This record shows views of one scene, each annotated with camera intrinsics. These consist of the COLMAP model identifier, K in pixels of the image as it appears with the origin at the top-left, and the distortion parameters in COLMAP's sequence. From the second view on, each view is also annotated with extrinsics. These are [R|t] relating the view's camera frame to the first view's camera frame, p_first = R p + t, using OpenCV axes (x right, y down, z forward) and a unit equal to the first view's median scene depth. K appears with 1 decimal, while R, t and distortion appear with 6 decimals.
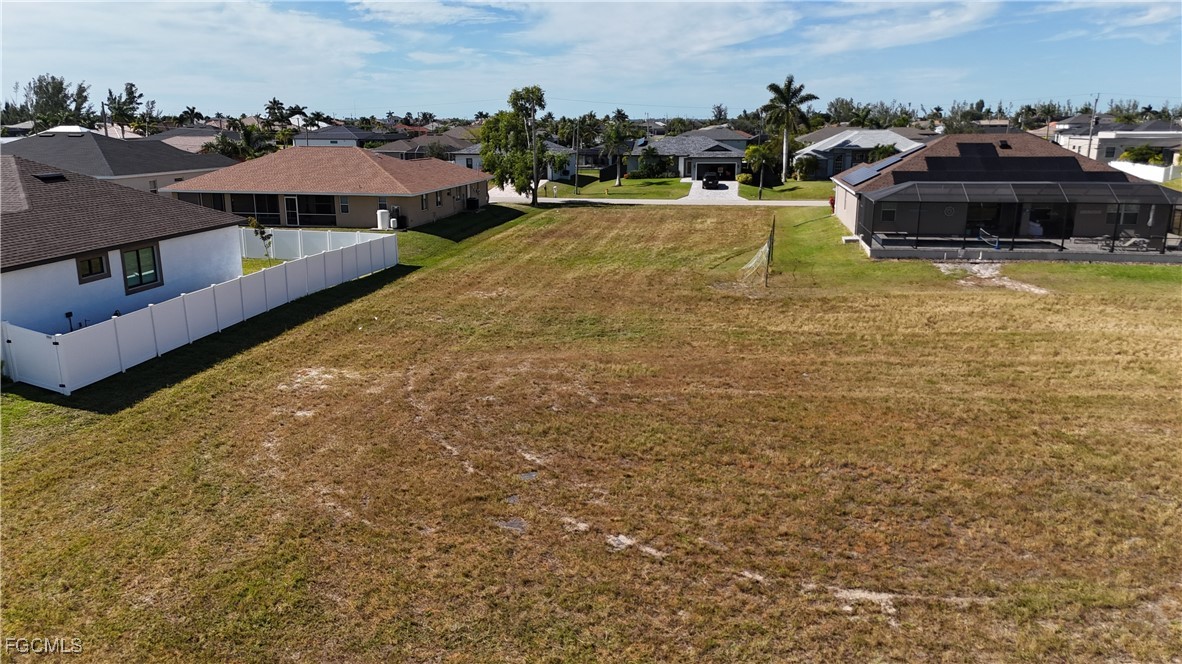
lens RADIAL K [[868.7, 0, 592.7], [0, 868.7, 347.4], [0, 0, 1]] dist [0.059631, -0.039449]
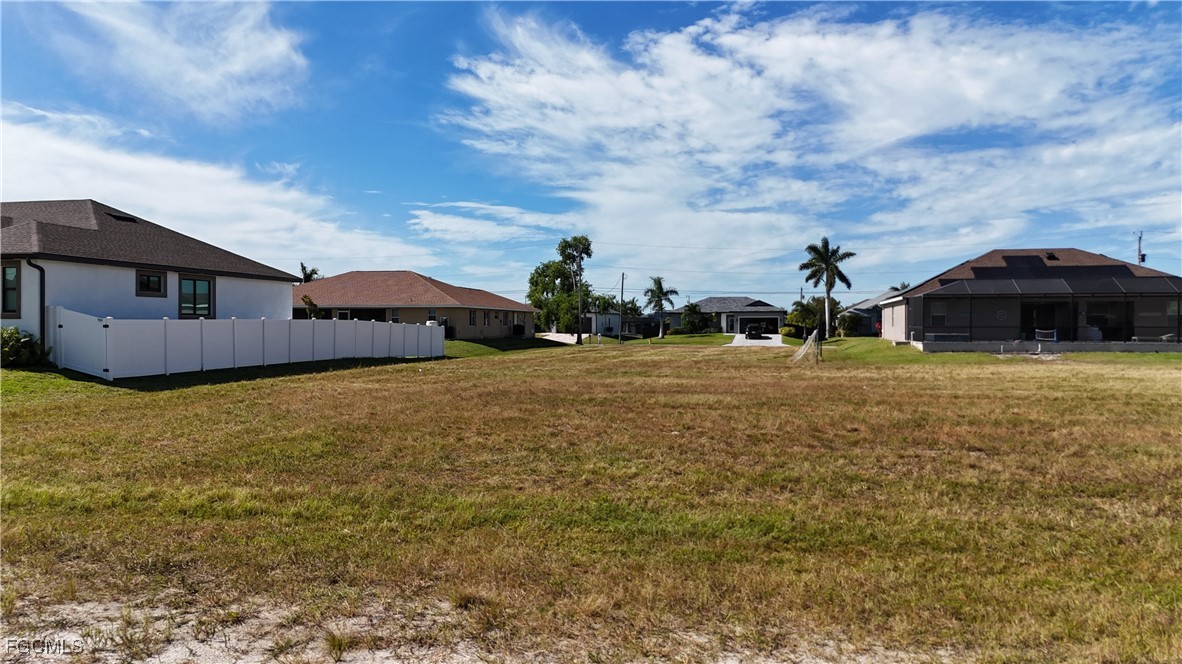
lens RADIAL K [[867.0, 0, 595.6], [0, 867.0, 347.9], [0, 0, 1]] dist [0.097198, -0.126152]
pose [[0.998993, 0.002826, -0.044769, -0.008107], [-0.013097, 0.972907, -0.230827, 0.196029], [0.042904, 0.231181, 0.971964, 0.048799]]
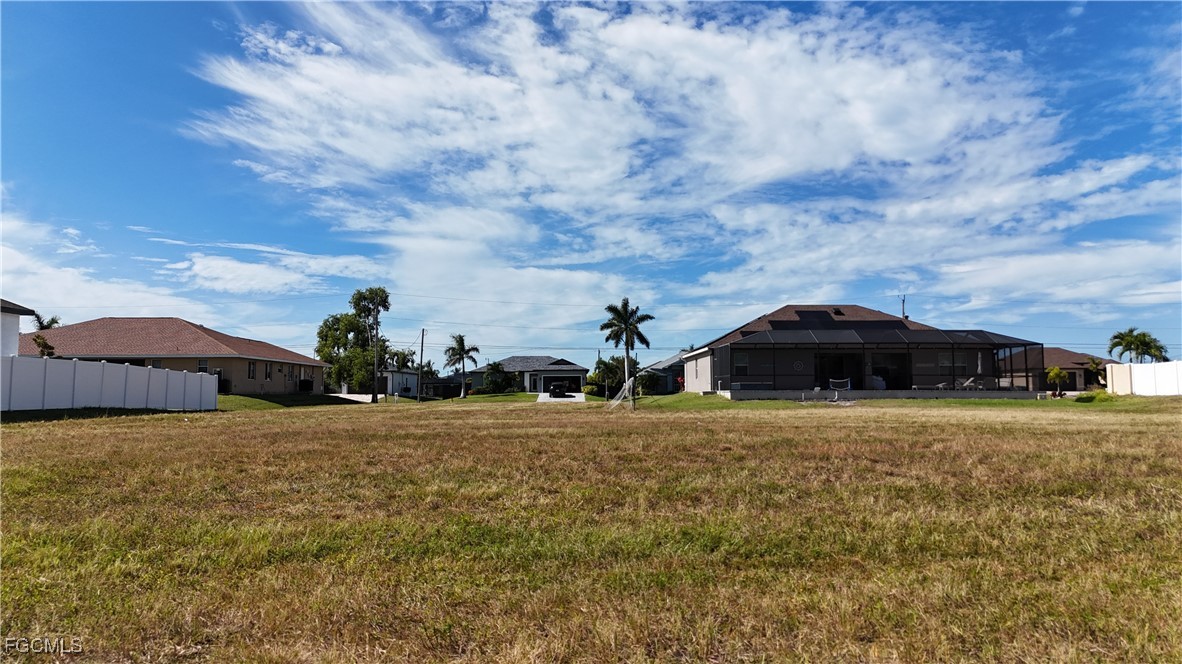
lens RADIAL K [[867.0, 0, 595.6], [0, 867.0, 347.9], [0, 0, 1]] dist [0.097198, -0.126152]
pose [[0.981996, 0.006551, 0.188791, -0.030921], [0.051591, 0.952104, -0.301390, 0.203911], [-0.181723, 0.305704, 0.934624, 0.148676]]
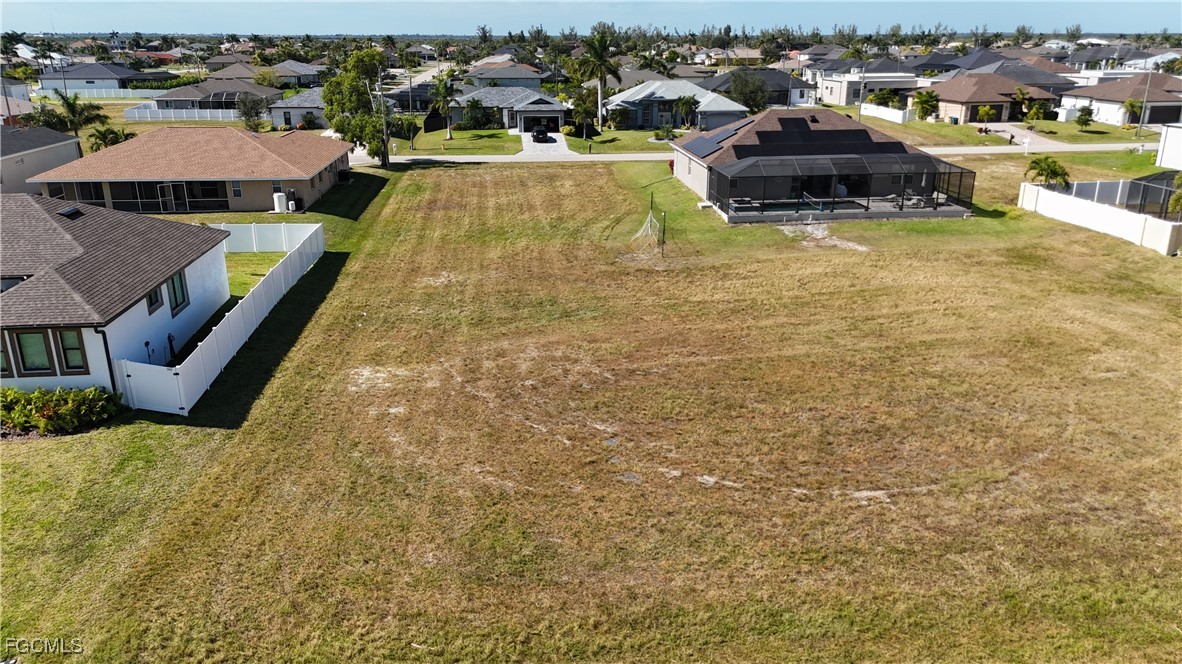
lens RADIAL K [[867.0, 0, 595.6], [0, 867.0, 347.9], [0, 0, 1]] dist [0.097198, -0.126152]
pose [[0.963342, -0.089191, 0.253017, -0.293532], [0.066529, 0.993081, 0.096766, -0.093562], [-0.259897, -0.076385, 0.962610, -0.221314]]
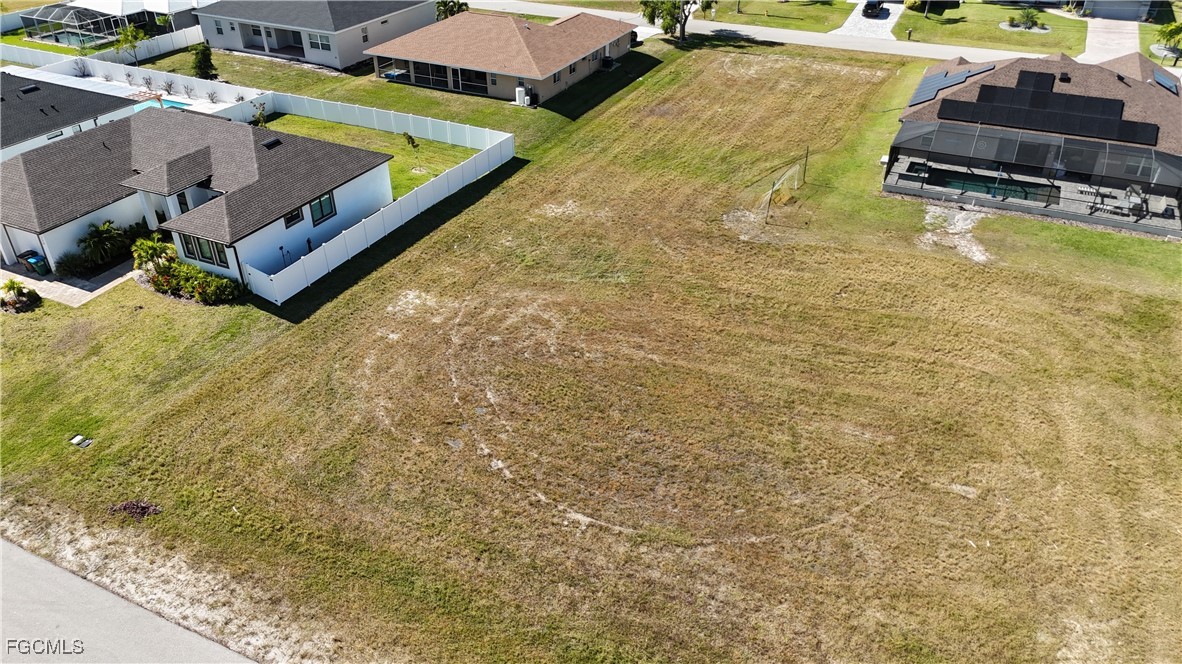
lens RADIAL K [[867.0, 0, 595.6], [0, 867.0, 347.9], [0, 0, 1]] dist [0.097198, -0.126152]
pose [[0.959788, 0.154656, -0.234281, 0.400867], [-0.070721, 0.940851, 0.331359, -0.426591], [0.271670, -0.301466, 0.913955, -0.433716]]
